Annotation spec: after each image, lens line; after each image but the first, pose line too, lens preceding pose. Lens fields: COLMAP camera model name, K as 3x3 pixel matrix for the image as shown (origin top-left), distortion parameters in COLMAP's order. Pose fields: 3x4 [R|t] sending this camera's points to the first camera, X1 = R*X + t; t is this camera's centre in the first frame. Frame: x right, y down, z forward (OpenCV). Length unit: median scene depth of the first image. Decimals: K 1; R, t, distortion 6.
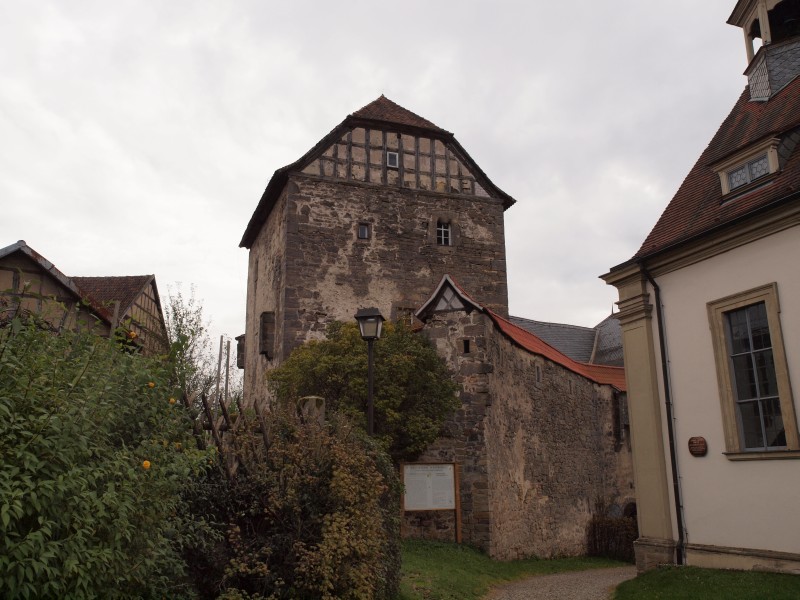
lens RADIAL K [[718.0, 0, 400.6], [0, 718.0, 299.2], [0, 0, 1]] dist [-0.059697, -0.005010]
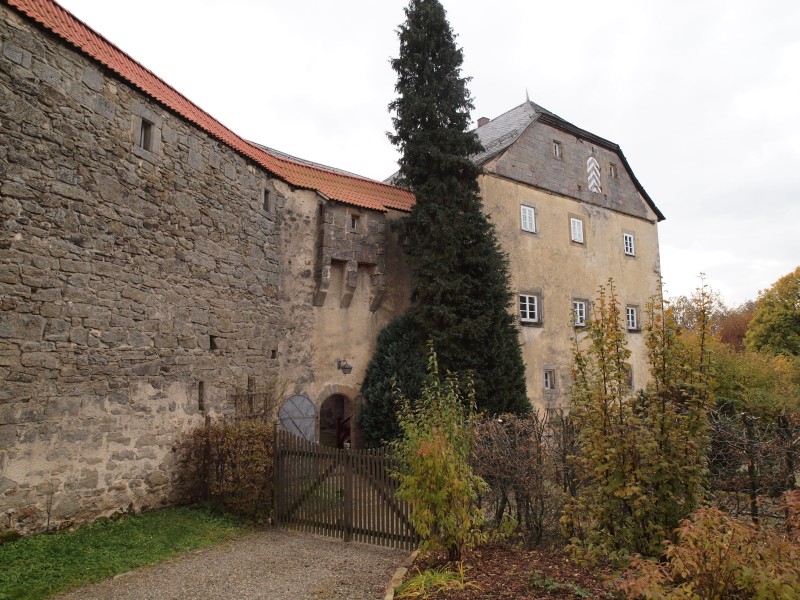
lens RADIAL K [[569.0, 0, 398.6], [0, 569.0, 298.1], [0, 0, 1]] dist [-0.109836, 0.070021]
pose [[0.984175, 0.031319, 0.174408, 0.291290], [-0.052098, 0.991898, 0.115866, 0.153409], [-0.169366, -0.123119, 0.977833, 0.548740]]
